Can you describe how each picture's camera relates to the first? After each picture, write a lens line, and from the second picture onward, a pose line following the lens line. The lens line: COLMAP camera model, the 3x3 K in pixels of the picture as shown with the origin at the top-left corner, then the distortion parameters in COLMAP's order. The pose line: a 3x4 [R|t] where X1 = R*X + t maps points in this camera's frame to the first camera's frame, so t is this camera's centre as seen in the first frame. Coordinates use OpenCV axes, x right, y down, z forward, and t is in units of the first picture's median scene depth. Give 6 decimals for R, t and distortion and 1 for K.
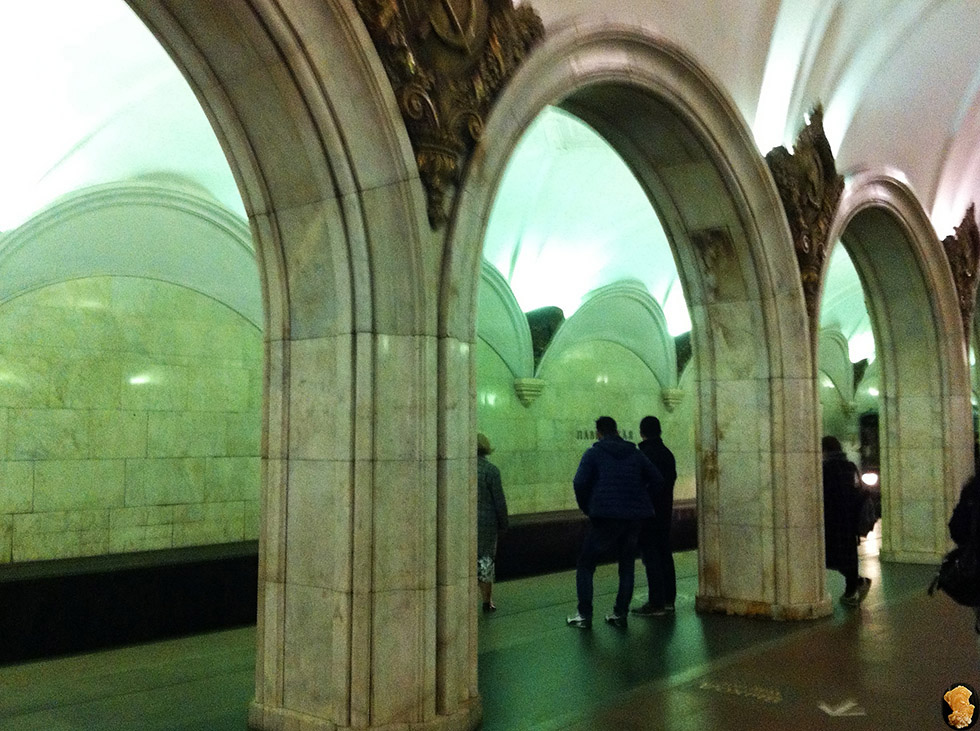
lens RADIAL K [[971.3, 0, 495.8], [0, 971.3, 361.3], [0, 0, 1]] dist [-0.025571, 0.000000]
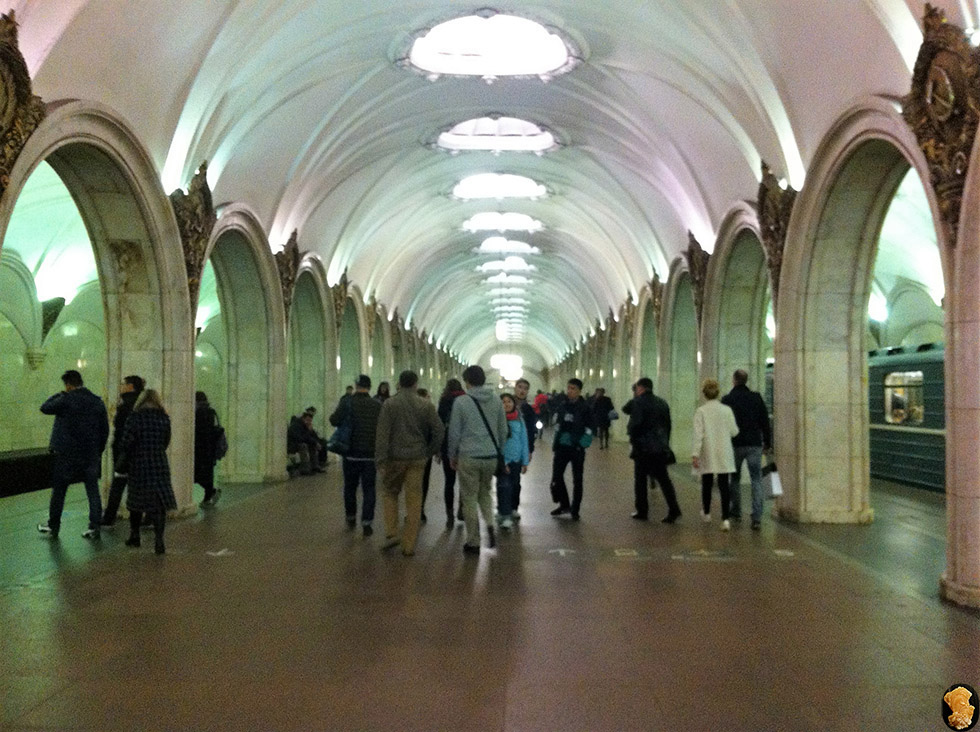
lens RADIAL K [[971.3, 0, 488.4], [0, 971.3, 362.6], [0, 0, 1]] dist [-0.025571, 0.000000]
pose [[0.778174, 0.025878, 0.627516, -0.238135], [-0.055208, 0.998102, 0.027302, -0.029556], [-0.625618, -0.055890, 0.778125, -0.407192]]
